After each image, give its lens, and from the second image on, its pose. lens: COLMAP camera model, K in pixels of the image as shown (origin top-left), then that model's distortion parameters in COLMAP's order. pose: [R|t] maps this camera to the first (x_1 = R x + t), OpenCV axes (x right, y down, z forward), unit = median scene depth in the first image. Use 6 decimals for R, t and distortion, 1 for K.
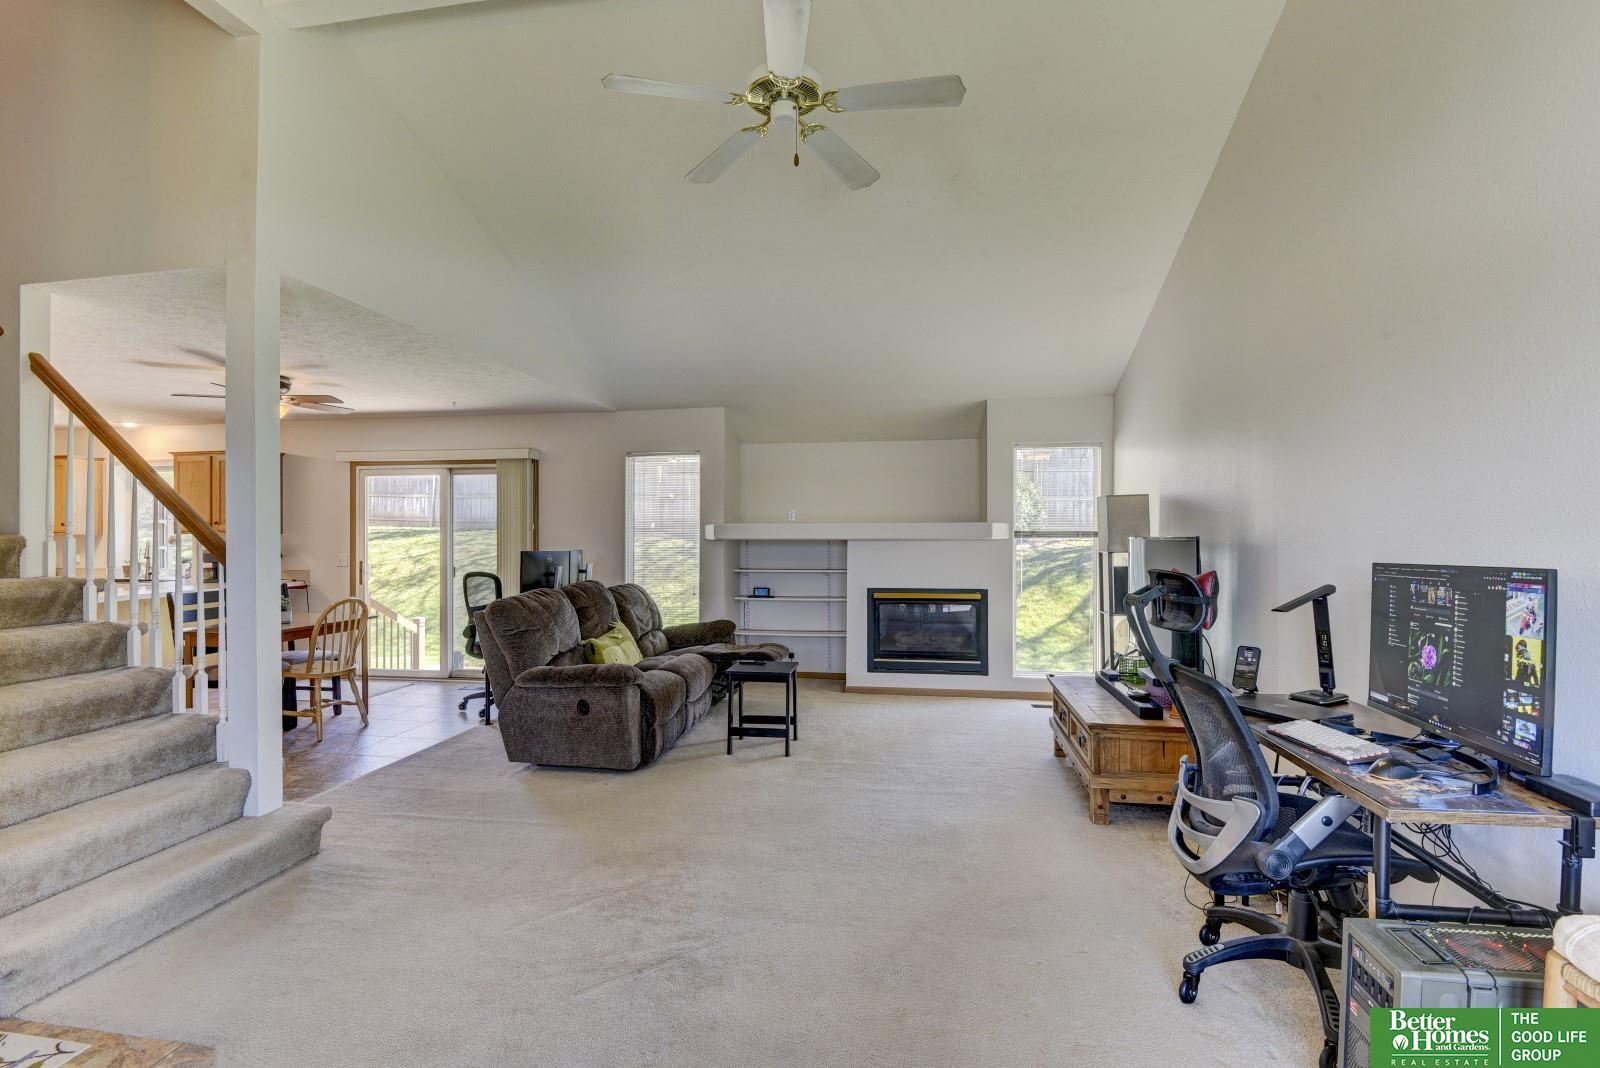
lens RADIAL K [[742.7, 0, 800.0], [0, 742.7, 534.0], [0, 0, 1]] dist [0.003902, -0.015861]
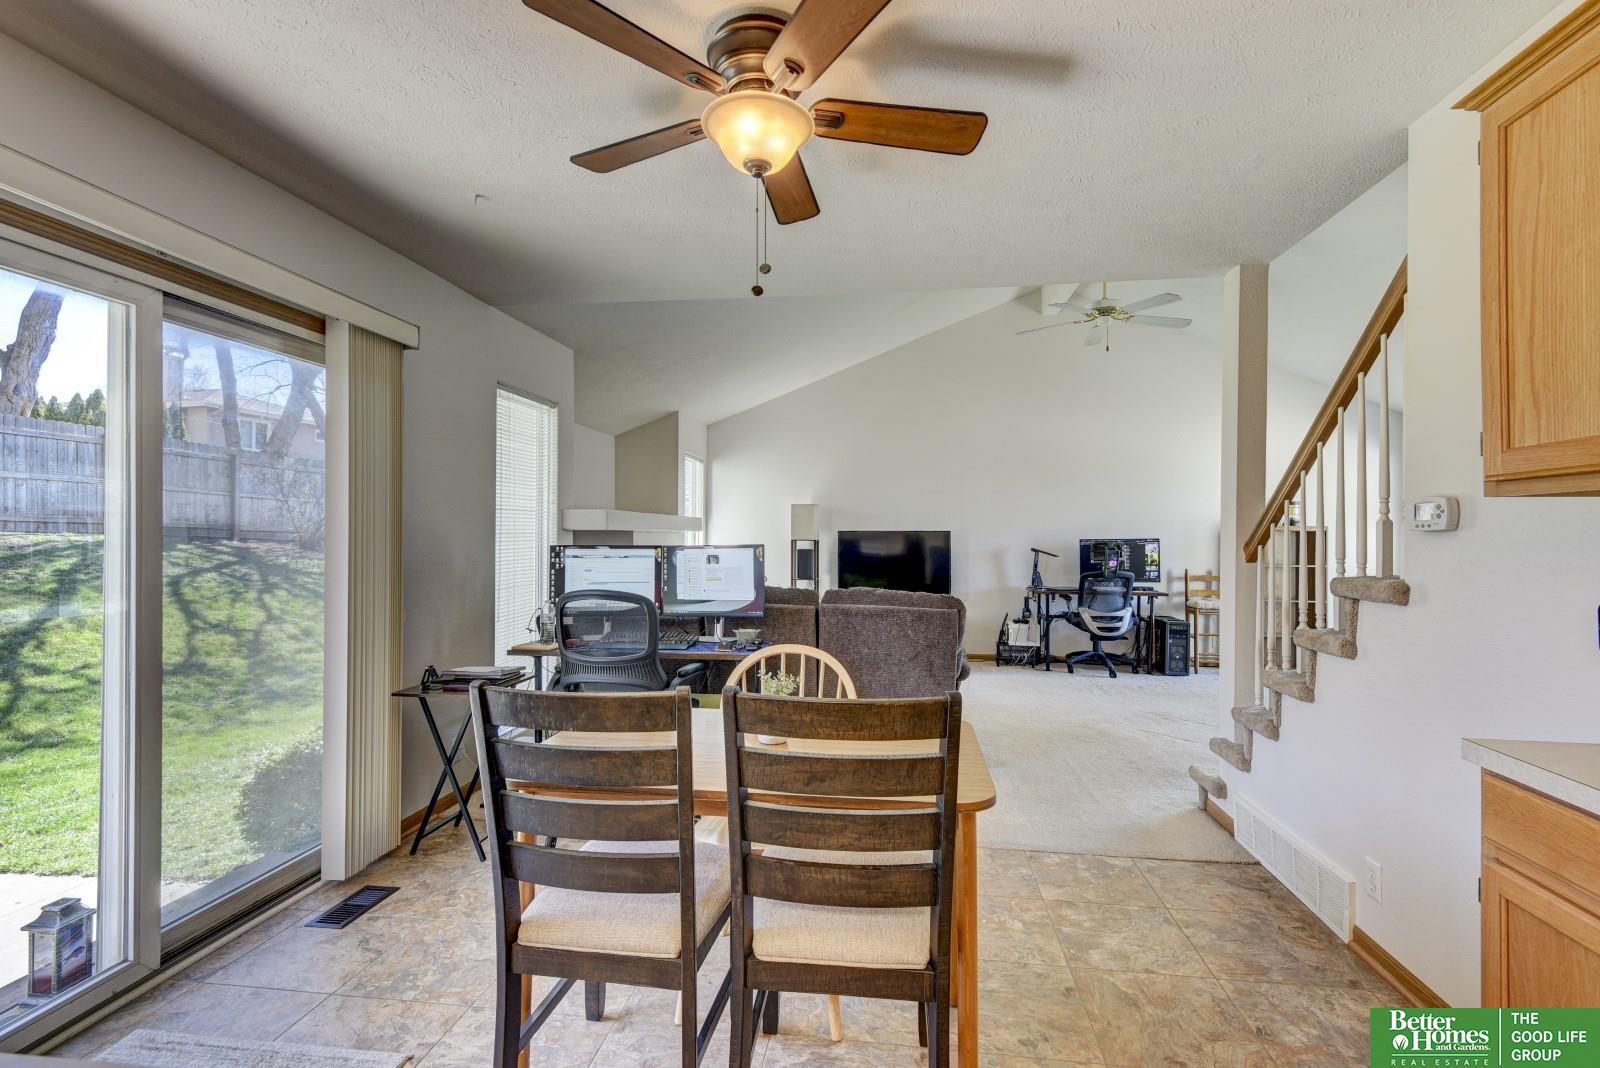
lens RADIAL K [[742.7, 0, 800.0], [0, 742.7, 534.0], [0, 0, 1]] dist [0.003902, -0.015861]
pose [[-0.030891, 0.006056, 0.999504, -1.200875], [-0.005243, 0.999967, -0.006221, 0.019953], [-0.999509, -0.005433, -0.030858, 1.127695]]
